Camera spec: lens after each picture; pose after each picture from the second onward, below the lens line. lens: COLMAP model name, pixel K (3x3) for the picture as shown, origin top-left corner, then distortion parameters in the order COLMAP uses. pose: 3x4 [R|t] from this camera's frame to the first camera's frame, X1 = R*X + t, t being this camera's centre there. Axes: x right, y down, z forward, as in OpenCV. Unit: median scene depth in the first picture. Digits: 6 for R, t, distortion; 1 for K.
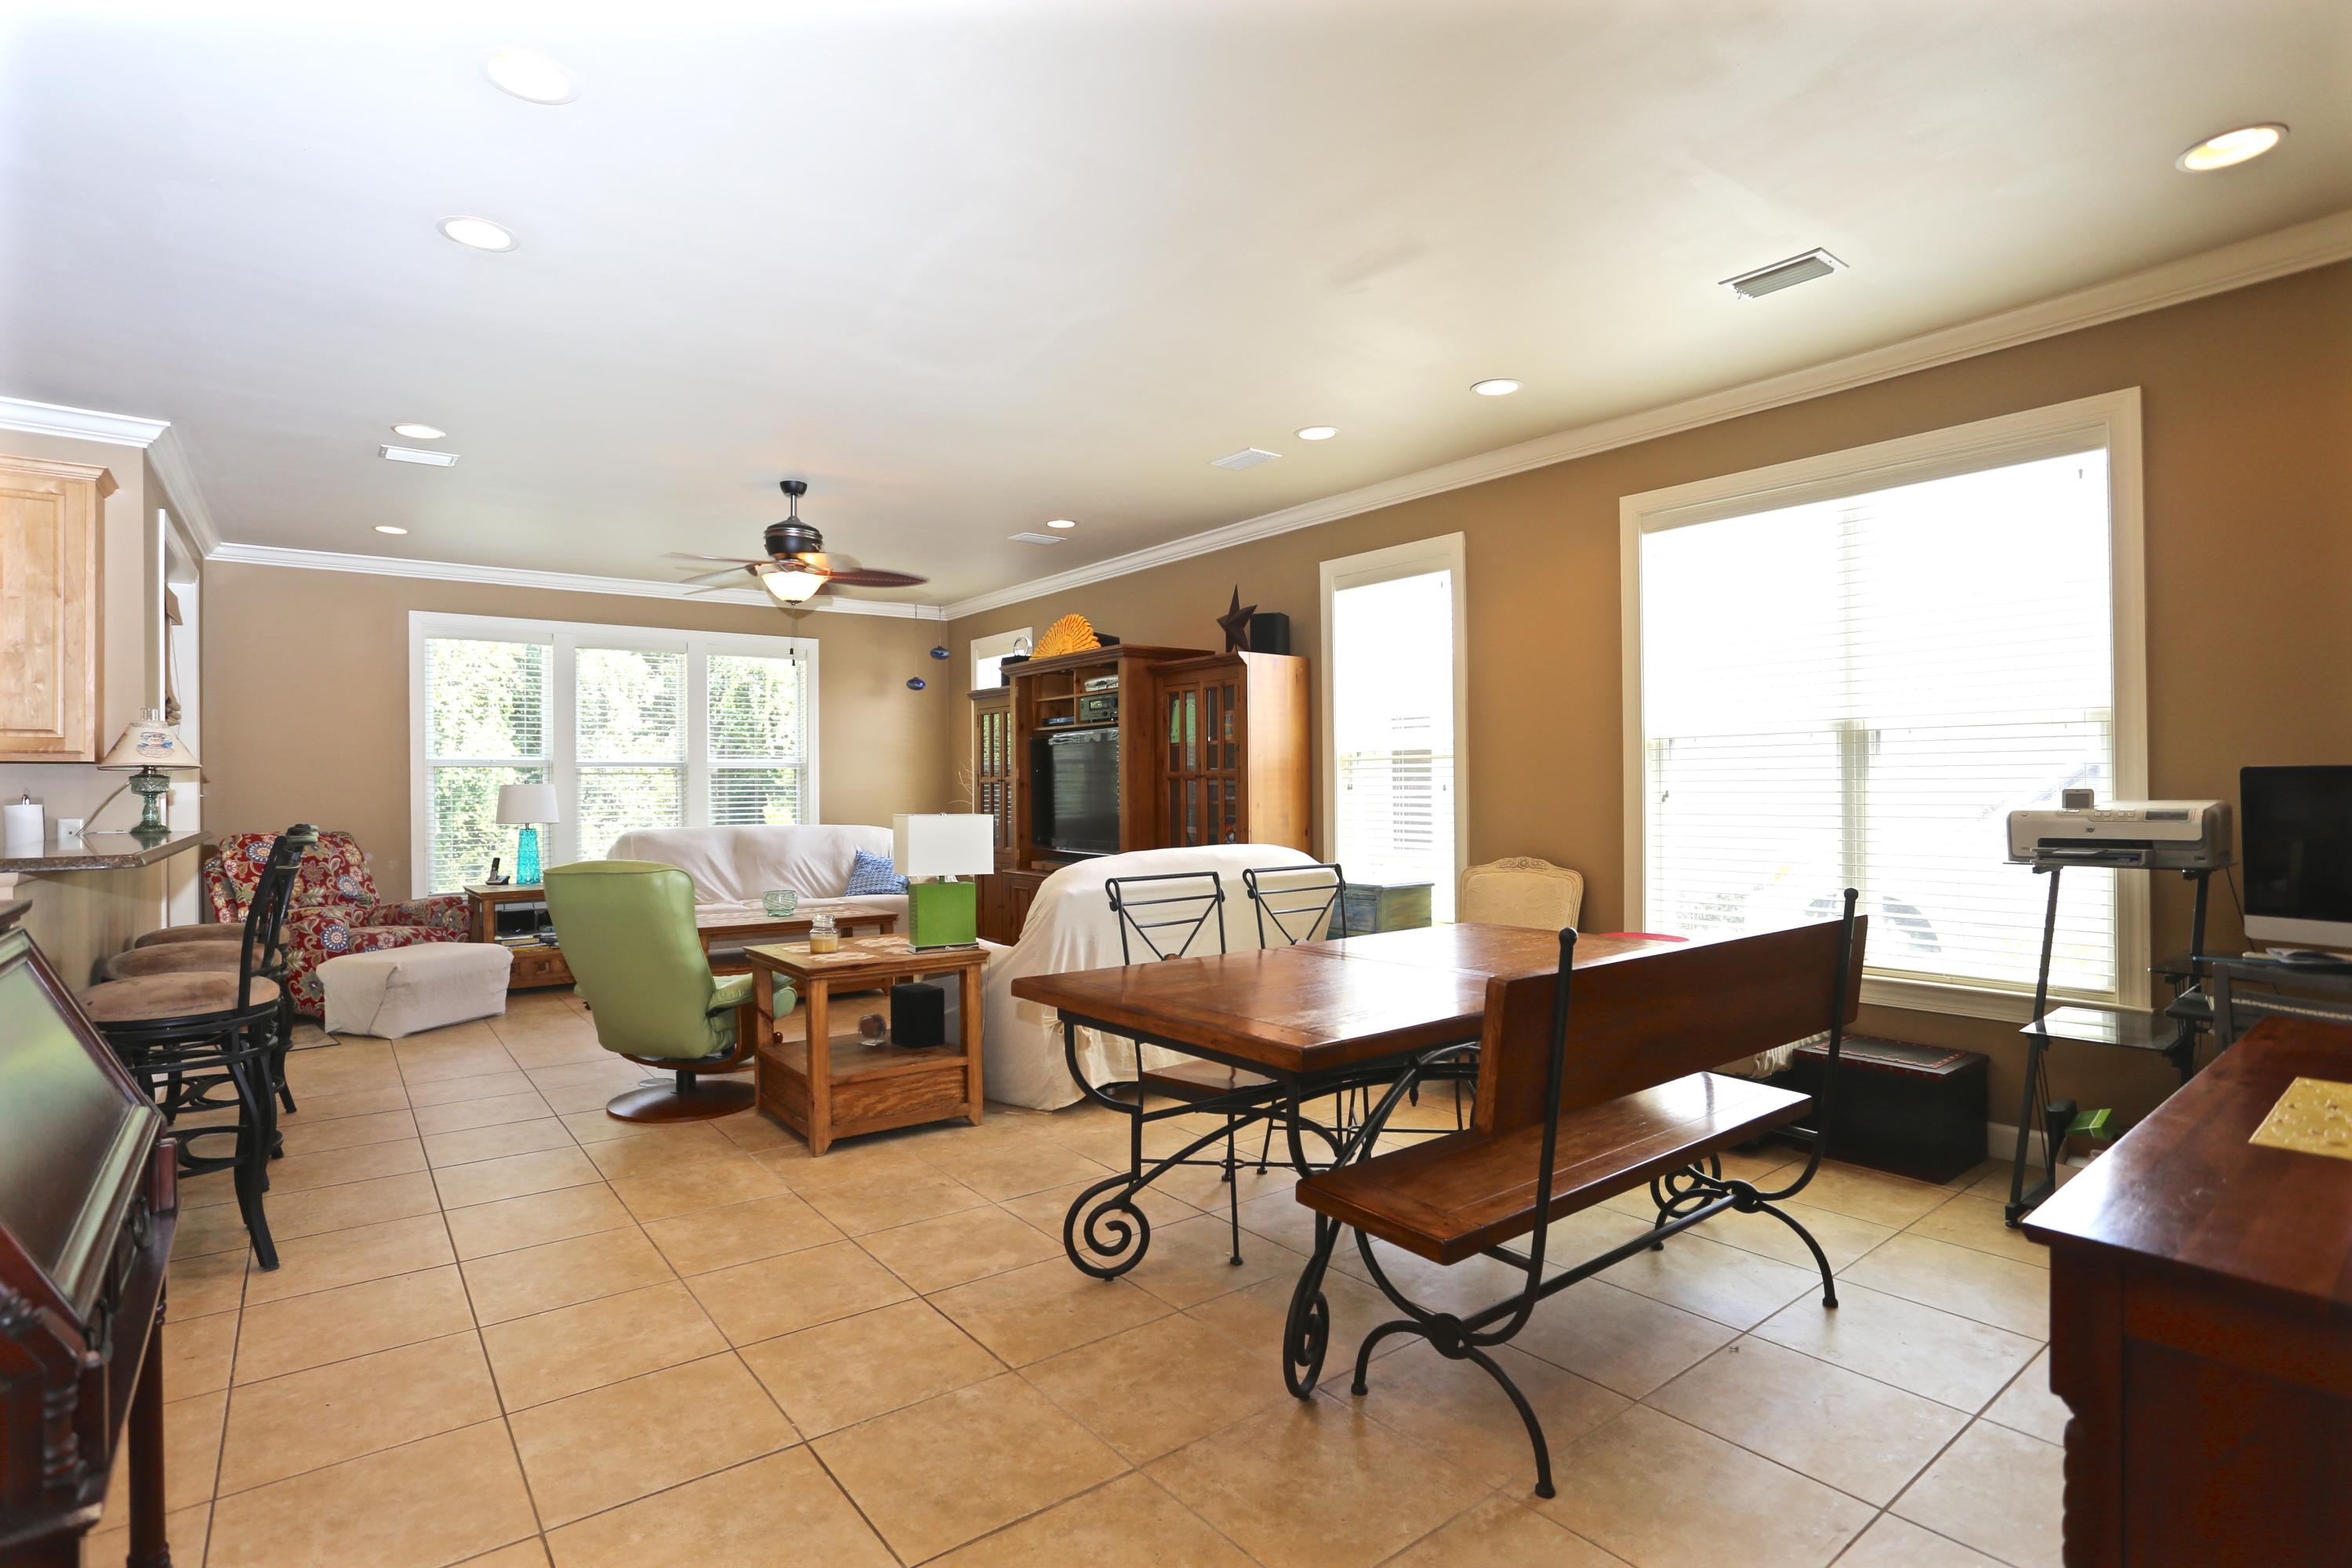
lens RADIAL K [[1137.7, 0, 1167.5], [0, 1137.7, 785.2], [0, 0, 1]] dist [-0.020180, 0.003208]
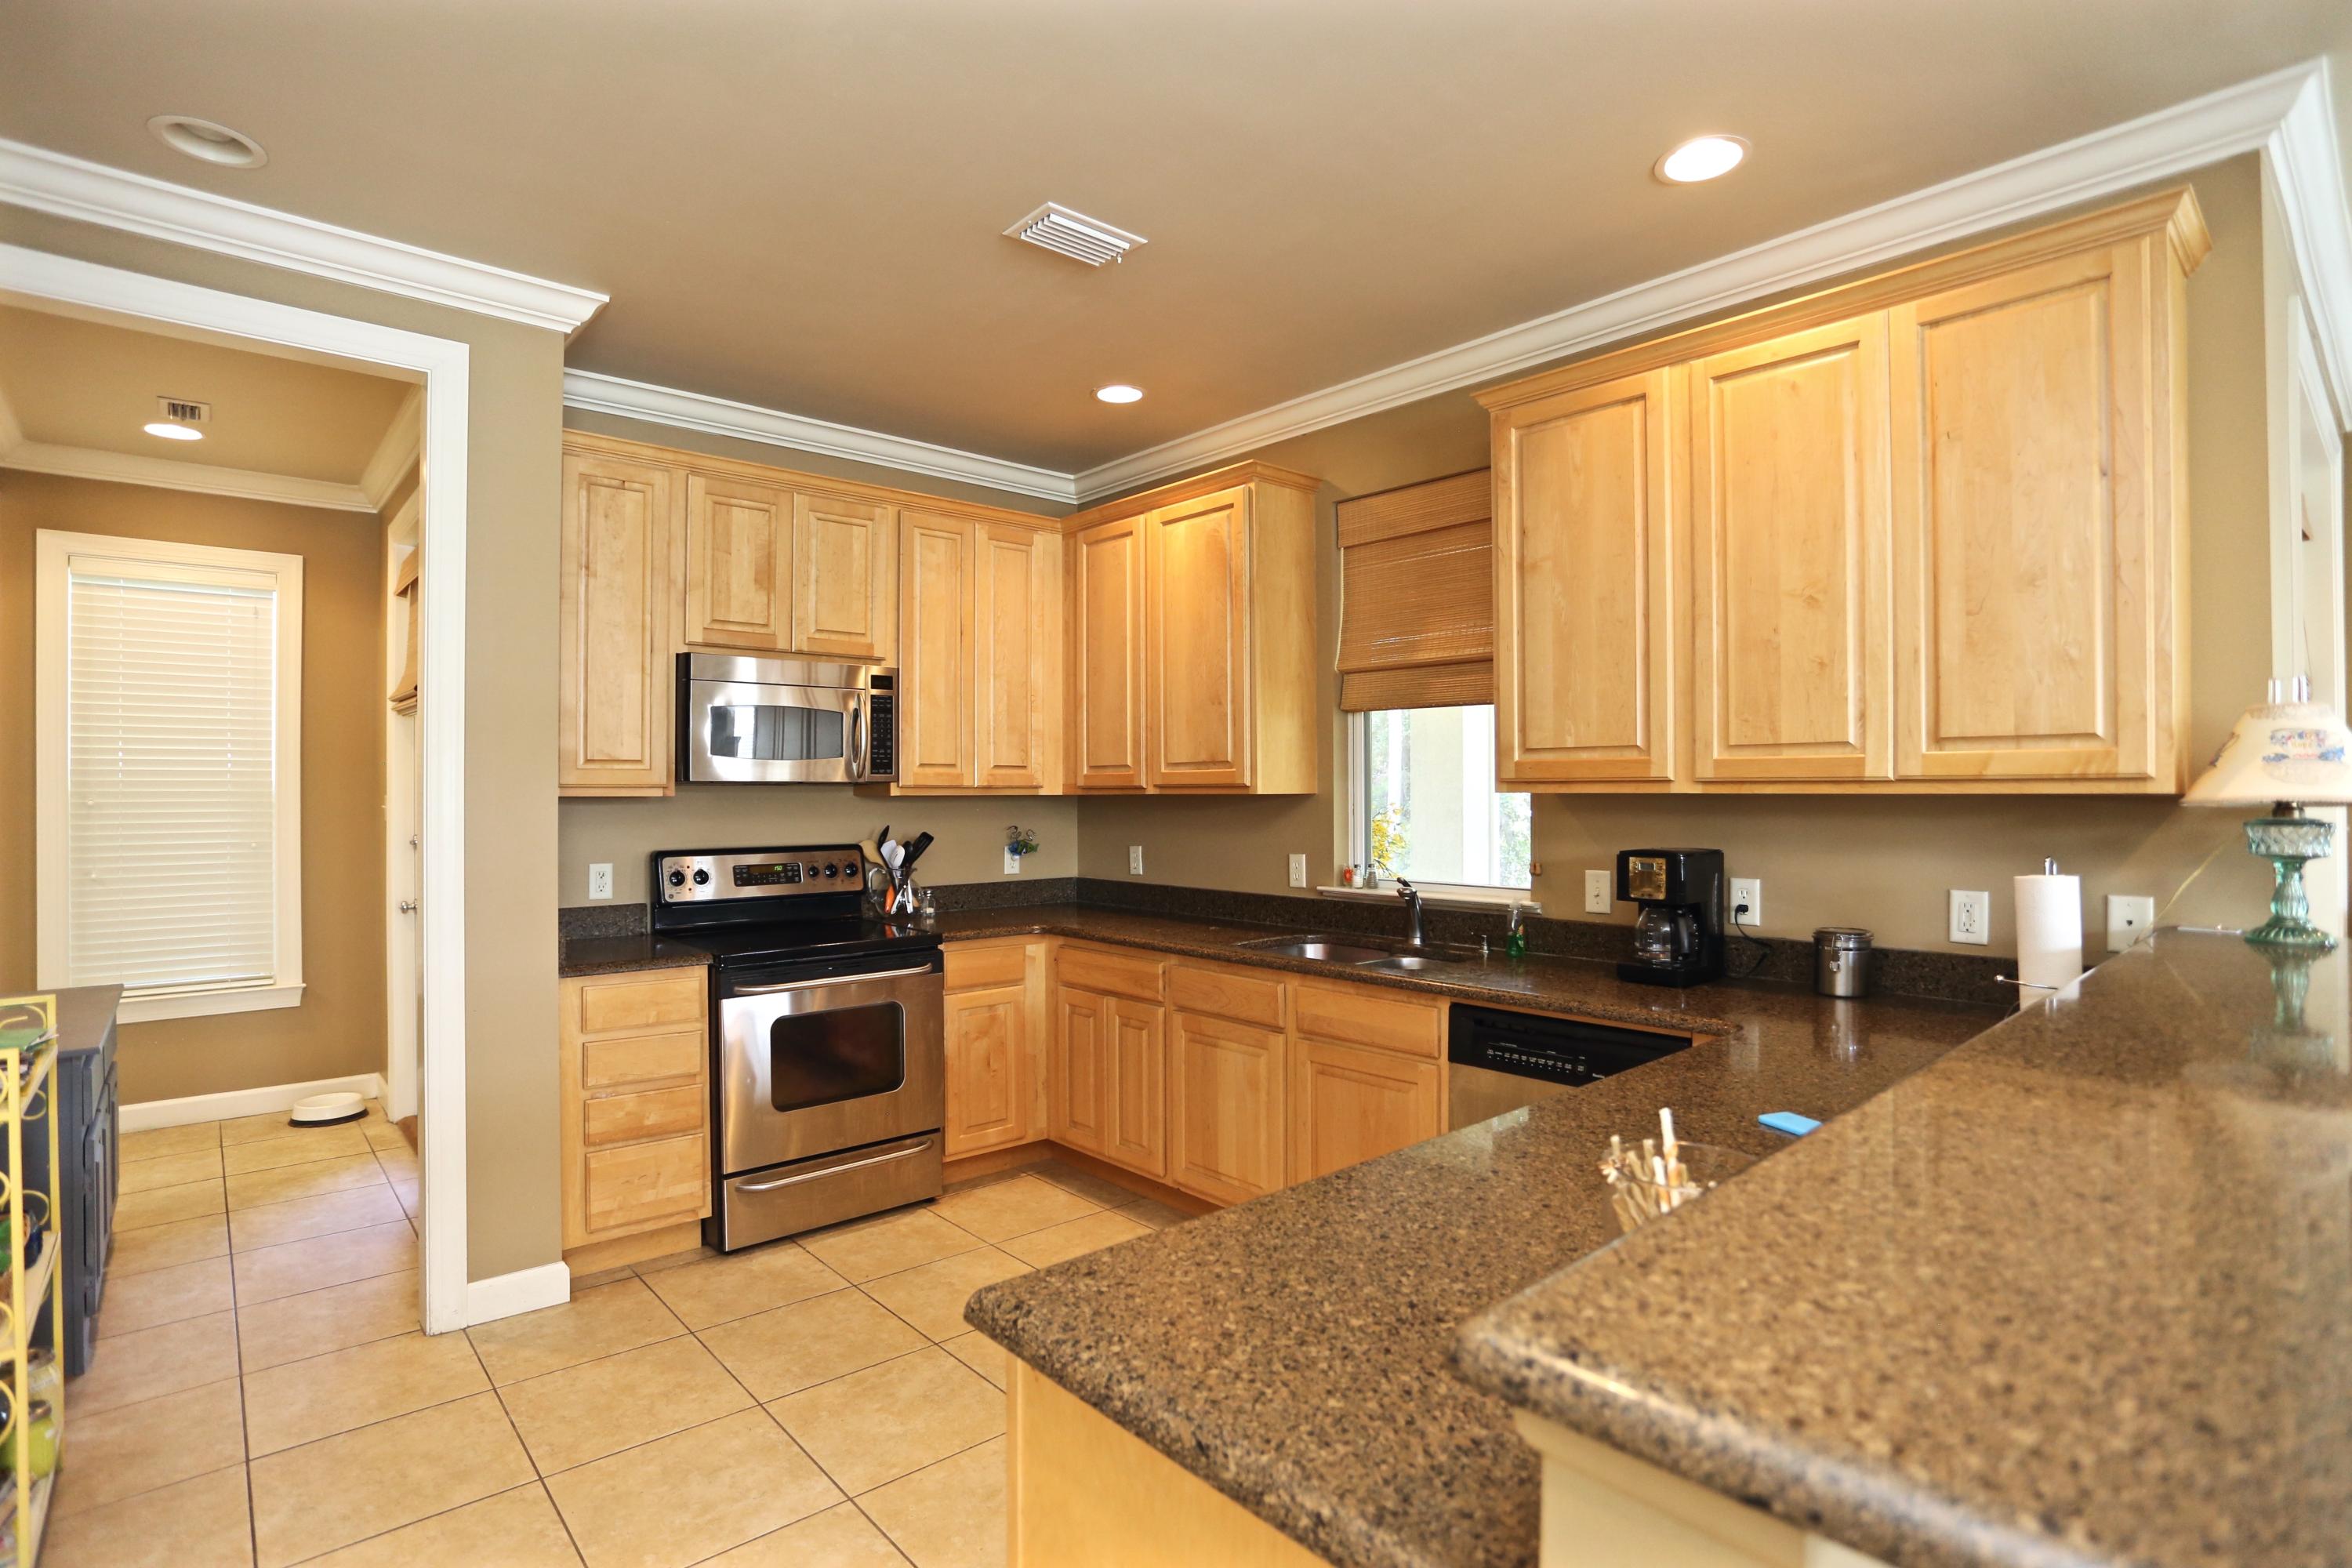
lens RADIAL K [[1137.7, 0, 1178.4], [0, 1137.7, 786.6], [0, 0, 1]] dist [-0.020180, 0.003208]
pose [[0.066325, -0.001137, -0.997797, -0.490949], [0.001630, 0.999998, -0.001031, -0.023635], [0.997797, -0.001558, 0.066327, 0.527384]]
